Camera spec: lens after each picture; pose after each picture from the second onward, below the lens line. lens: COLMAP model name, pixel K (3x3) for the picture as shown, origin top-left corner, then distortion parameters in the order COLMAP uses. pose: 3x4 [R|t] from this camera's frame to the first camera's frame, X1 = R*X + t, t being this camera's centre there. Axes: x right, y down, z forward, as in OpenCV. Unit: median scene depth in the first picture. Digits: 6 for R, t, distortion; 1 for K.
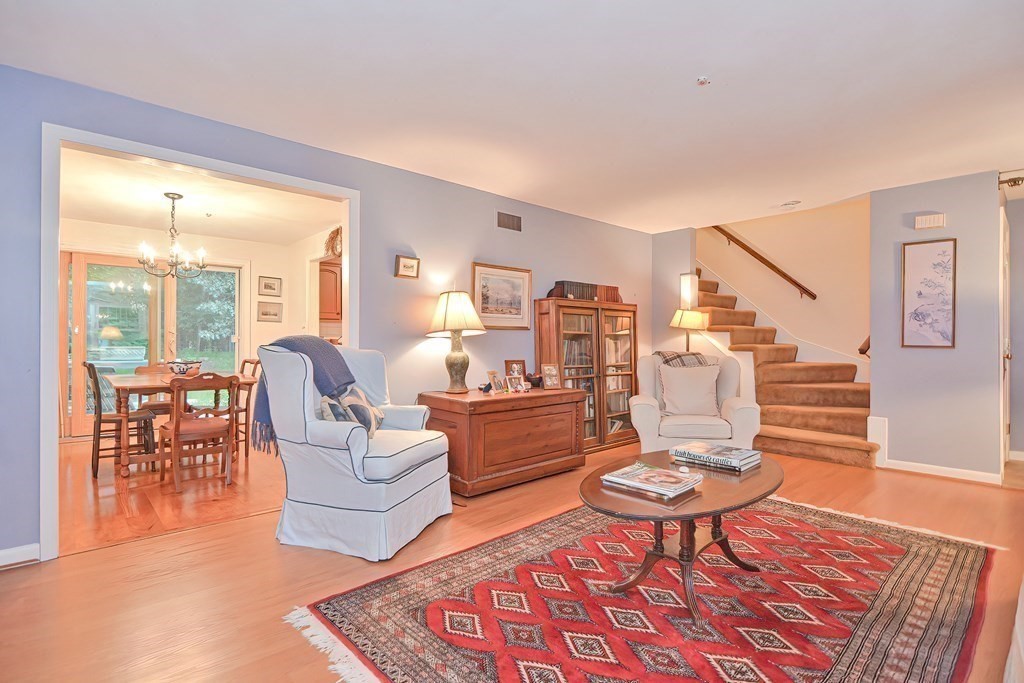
lens RADIAL K [[492.8, 0, 506.7], [0, 492.8, 339.6], [0, 0, 1]] dist [-0.002779, -0.001837]
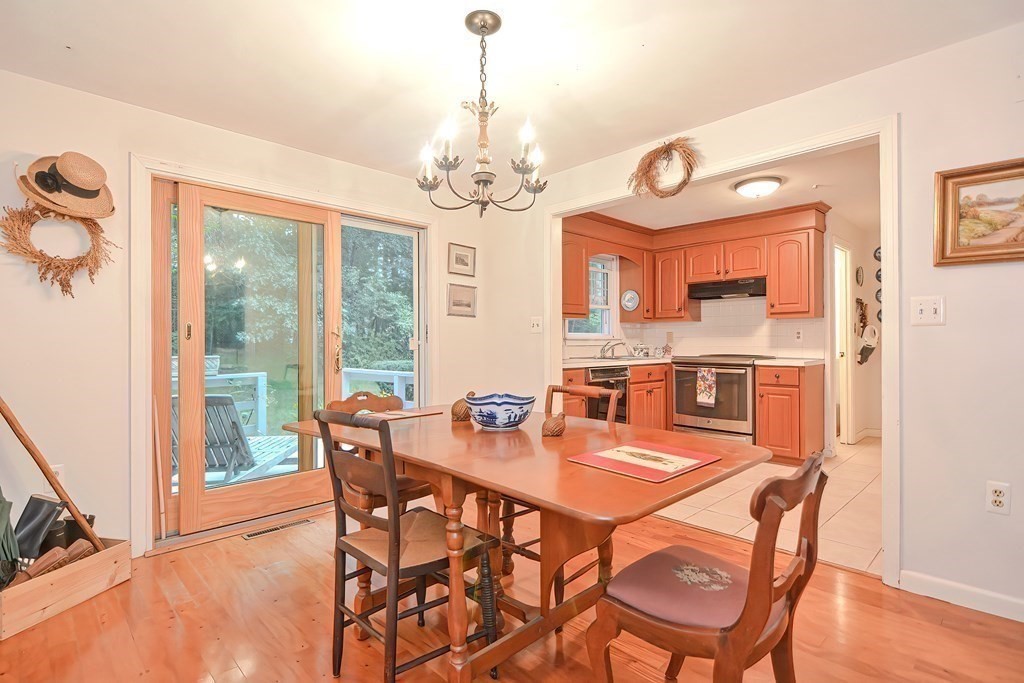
lens RADIAL K [[492.8, 0, 506.7], [0, 492.8, 339.6], [0, 0, 1]] dist [-0.002779, -0.001837]
pose [[0.999039, -0.005421, 0.043484, -0.478052], [0.005490, 0.999984, -0.001481, -0.005947], [-0.043476, 0.001719, 0.999053, 0.394135]]
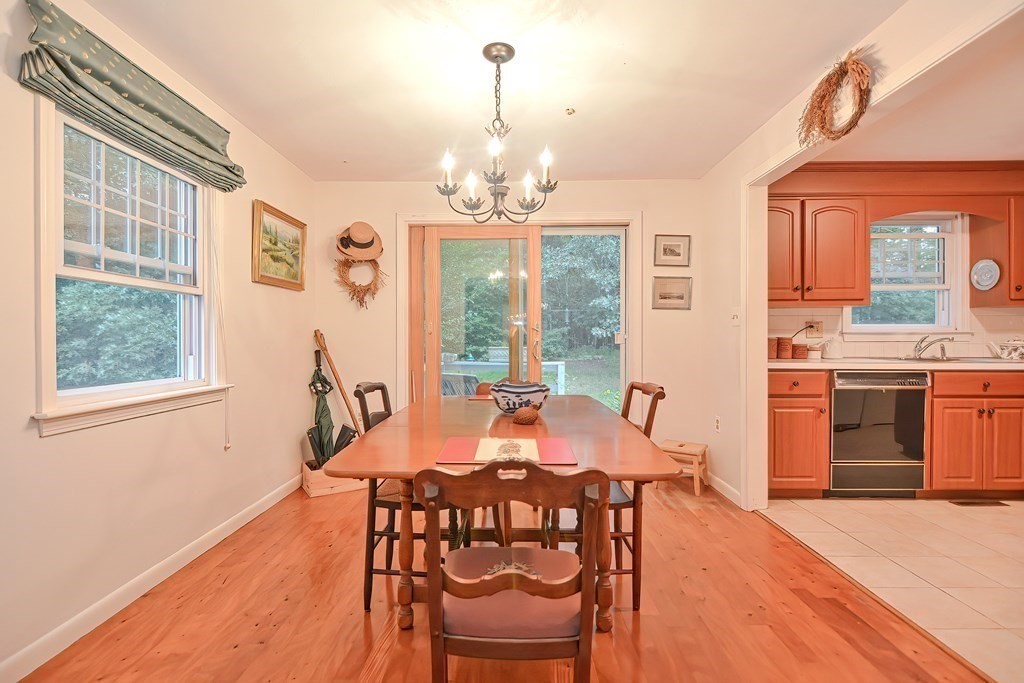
lens RADIAL K [[492.8, 0, 506.7], [0, 492.8, 339.6], [0, 0, 1]] dist [-0.002779, -0.001837]
pose [[0.732914, -0.000426, -0.680321, -0.234159], [0.005480, 0.999971, 0.005277, -0.004350], [0.680299, -0.007596, 0.732895, 0.449001]]
